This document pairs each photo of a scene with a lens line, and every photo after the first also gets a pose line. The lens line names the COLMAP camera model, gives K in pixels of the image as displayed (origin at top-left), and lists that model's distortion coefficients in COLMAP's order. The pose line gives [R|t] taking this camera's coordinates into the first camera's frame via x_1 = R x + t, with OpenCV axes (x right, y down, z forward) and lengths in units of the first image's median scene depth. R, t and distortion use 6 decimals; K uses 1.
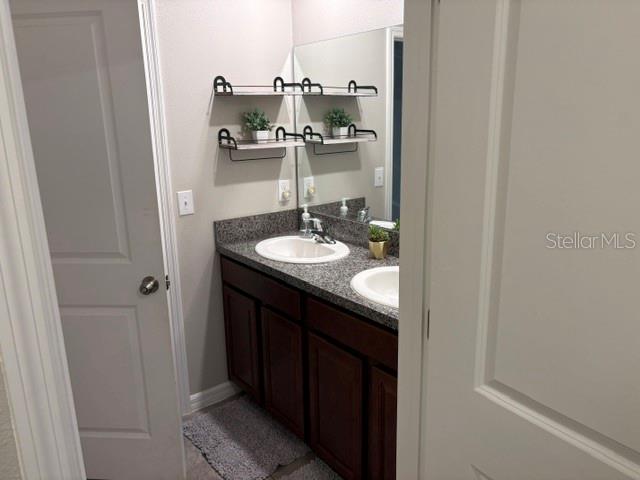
lens RADIAL K [[478.6, 0, 320.0], [0, 478.6, 240.0], [0, 0, 1]] dist [0.050888, -0.075984]
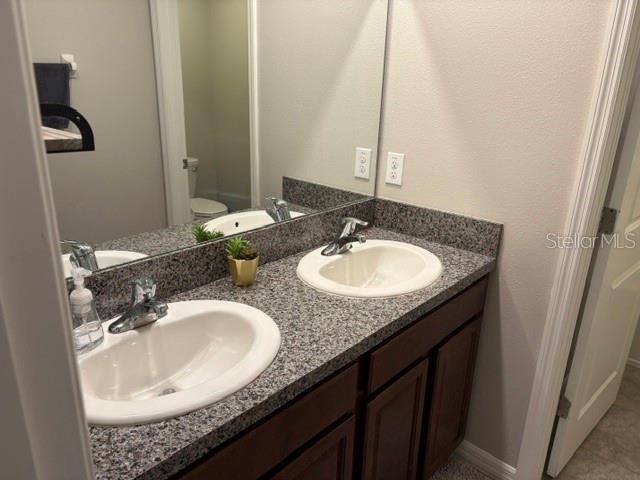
lens RADIAL K [[478.6, 0, 320.0], [0, 478.6, 240.0], [0, 0, 1]] dist [0.050888, -0.075984]
pose [[-0.172497, -0.306599, 0.936078, -0.494595], [0.214007, 0.915957, 0.339445, -0.217321], [-0.961481, 0.258881, -0.092385, 0.969844]]
